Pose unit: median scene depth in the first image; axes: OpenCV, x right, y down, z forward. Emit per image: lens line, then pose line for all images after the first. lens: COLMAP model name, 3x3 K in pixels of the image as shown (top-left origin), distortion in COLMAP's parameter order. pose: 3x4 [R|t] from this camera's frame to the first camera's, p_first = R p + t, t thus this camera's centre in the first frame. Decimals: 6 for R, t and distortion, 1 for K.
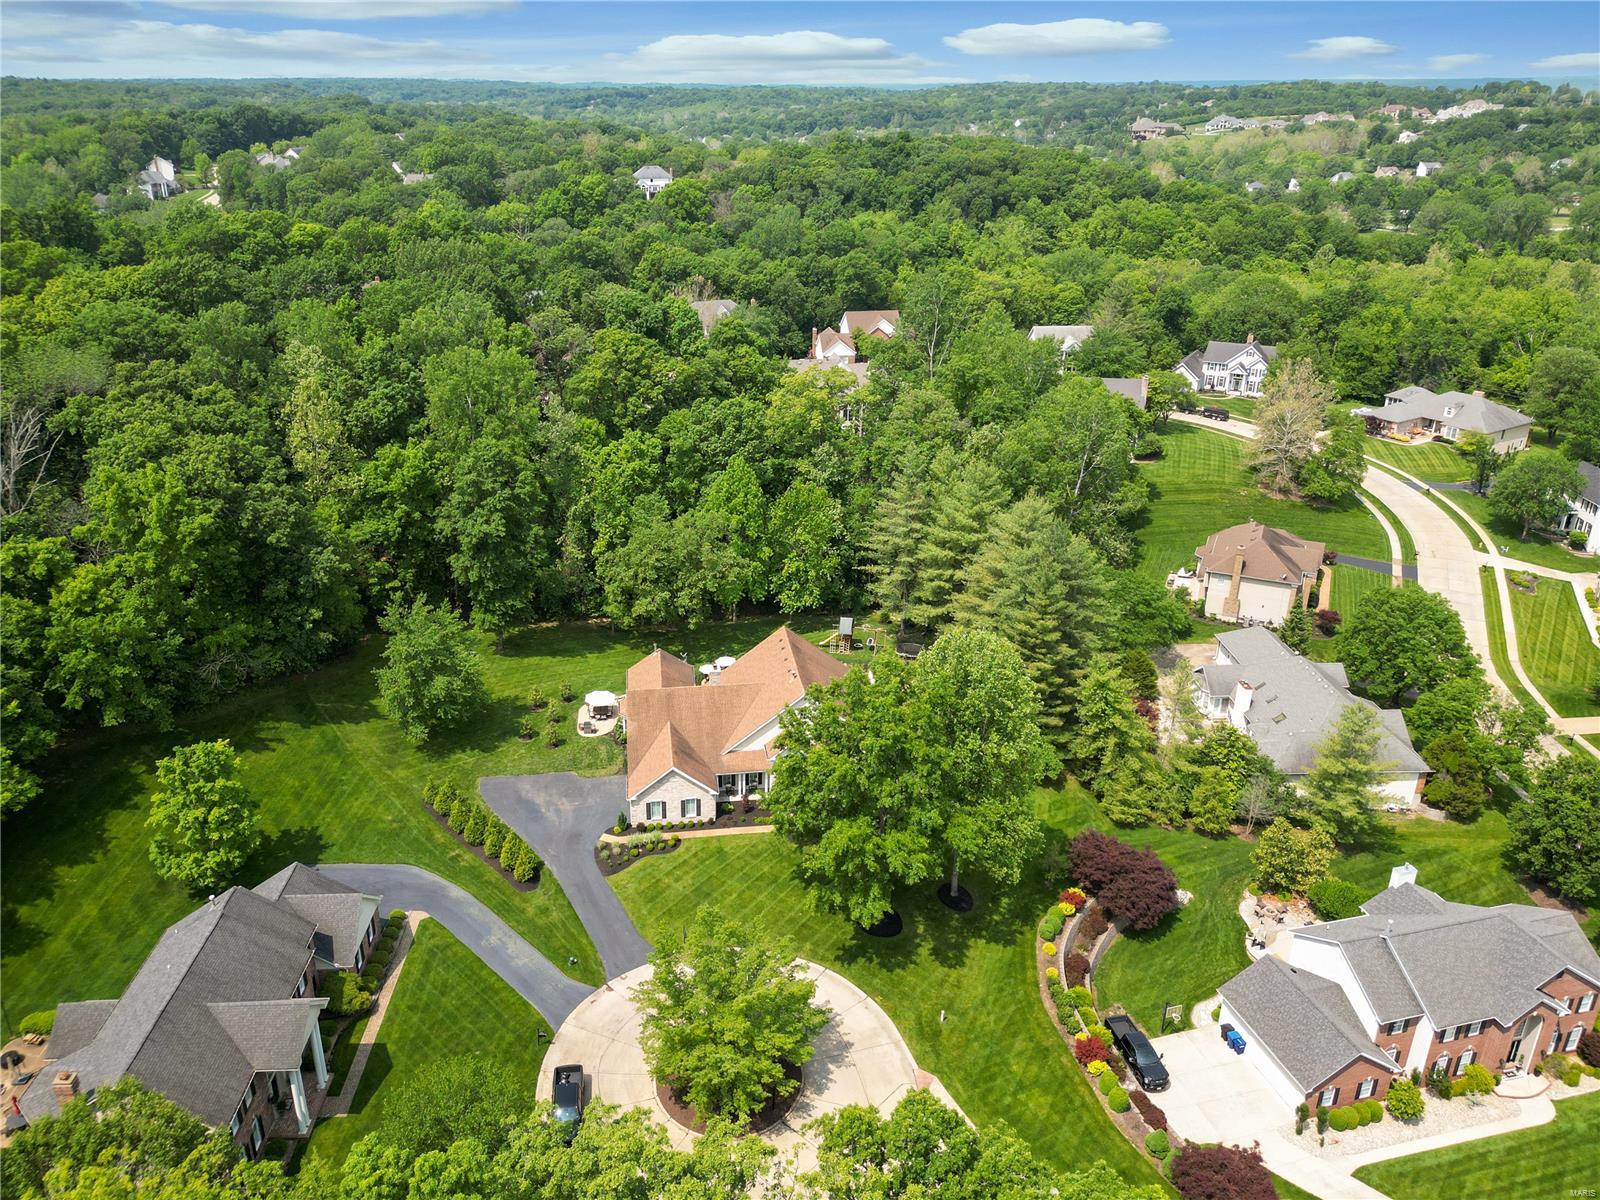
lens RADIAL K [[1183.2, 0, 799.4], [0, 1183.2, 598.5], [0, 0, 1]] dist [0.053859, -0.052855]
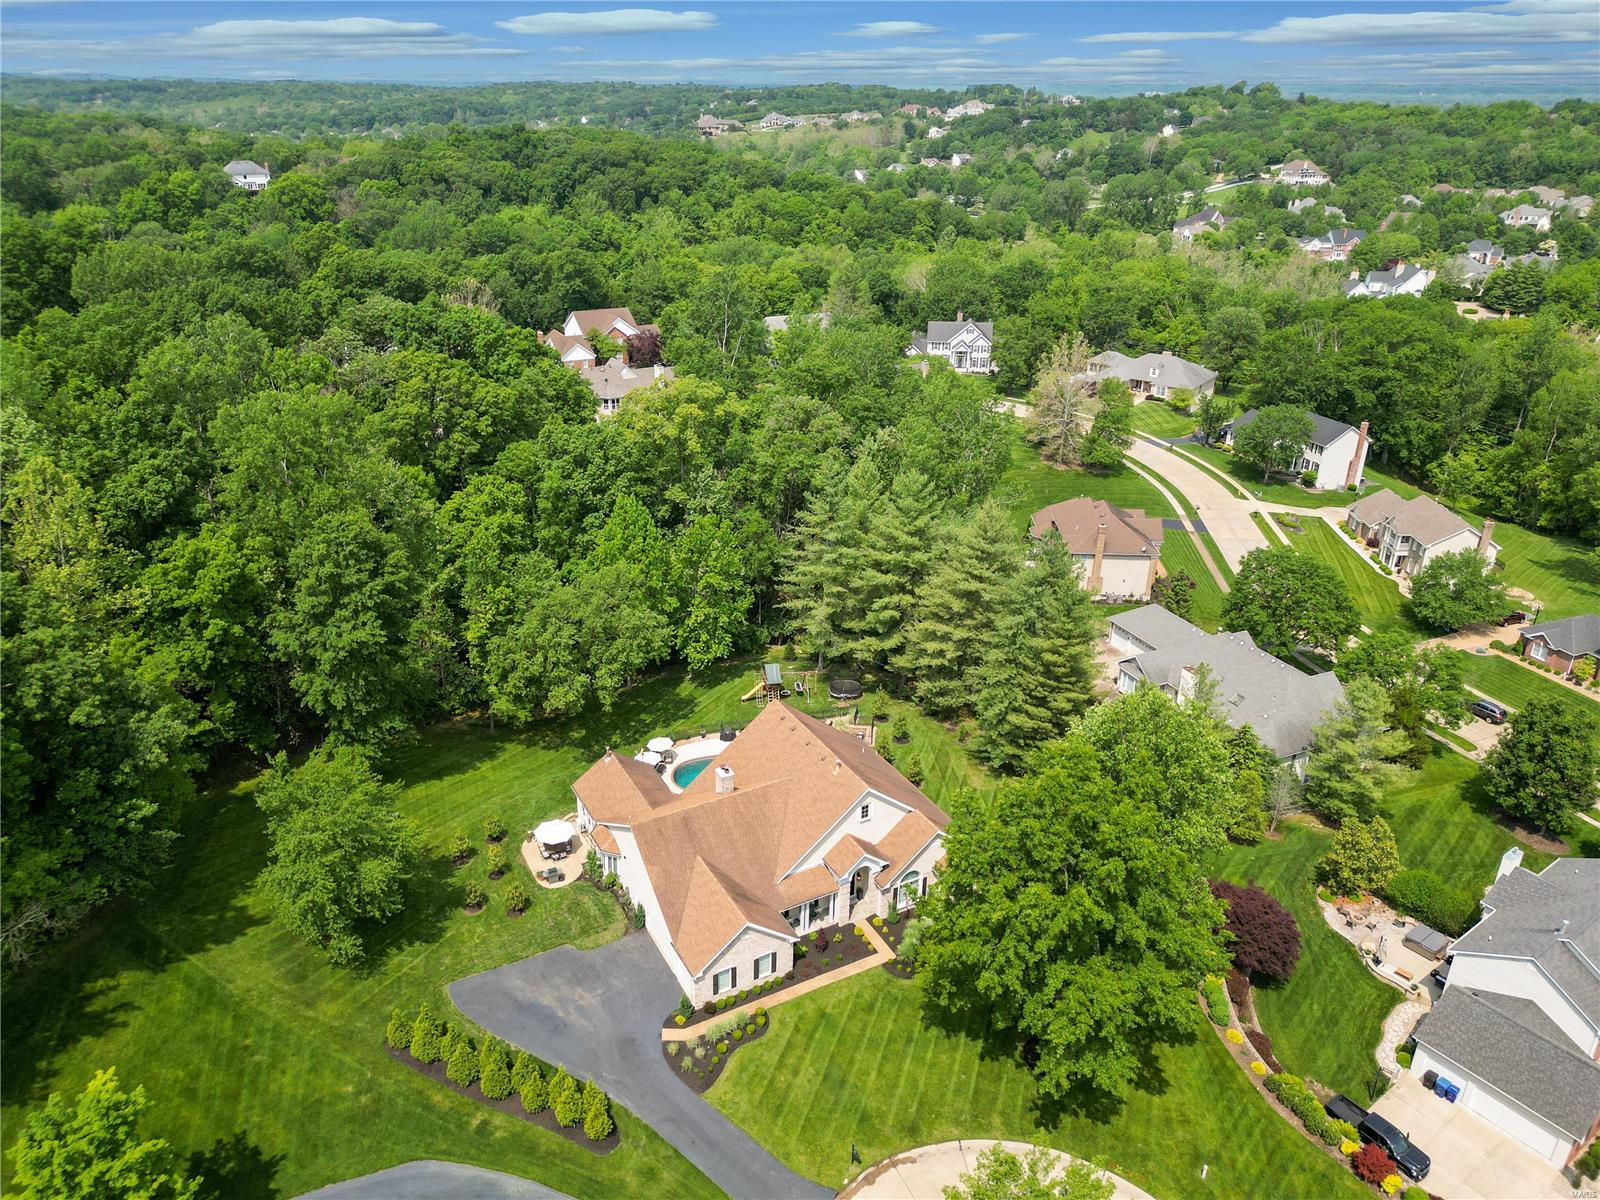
lens RADIAL K [[1112.2, 0, 798.3], [0, 1112.2, 595.9], [0, 0, 1]] dist [0.042078, -0.032382]
pose [[0.933016, -0.143351, 0.330047, -0.180320], [0.136630, 0.989662, 0.043604, -0.058751], [-0.332886, 0.004411, 0.942957, 0.197512]]
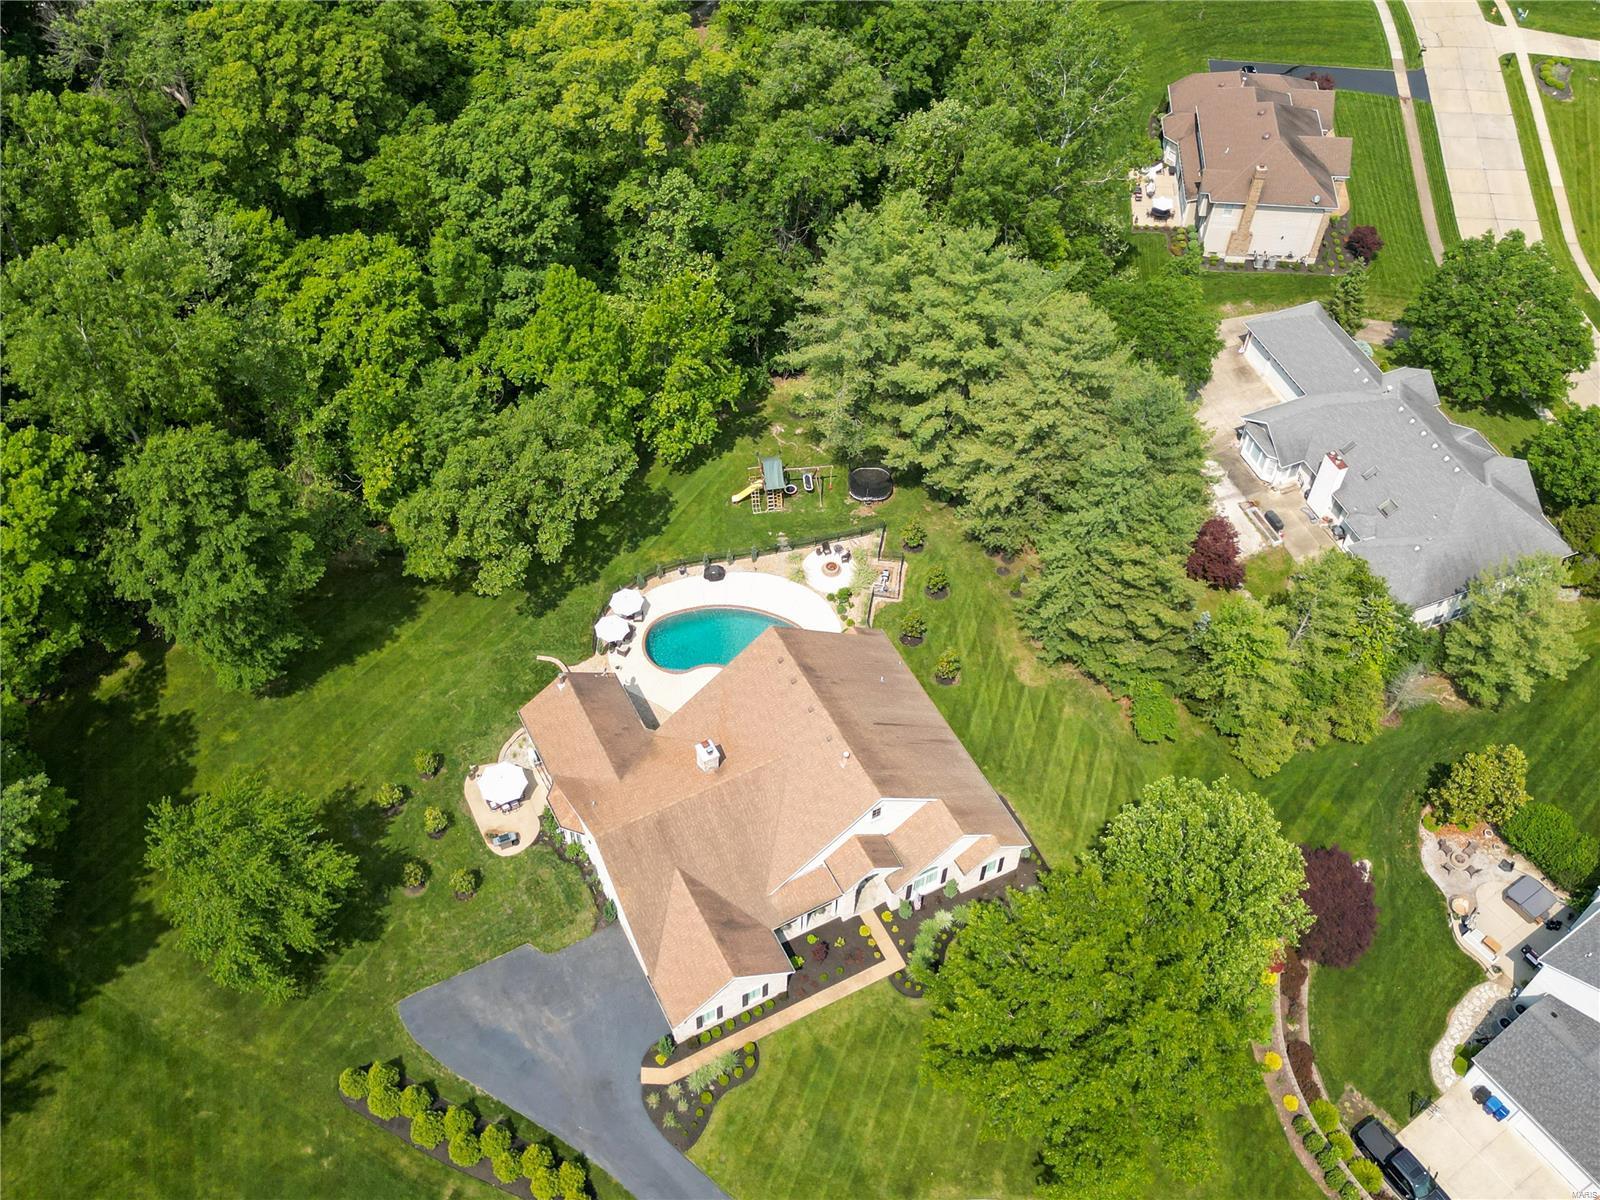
lens RADIAL K [[1572.5, 0, 829.1], [0, 1572.5, 585.1], [0, 0, 1]] dist [0.035317, 0.000000]
pose [[0.937148, -0.261777, 0.230709, -0.129661], [0.118988, 0.861307, 0.493956, -0.305978], [-0.328017, -0.435458, 0.838320, 0.212002]]
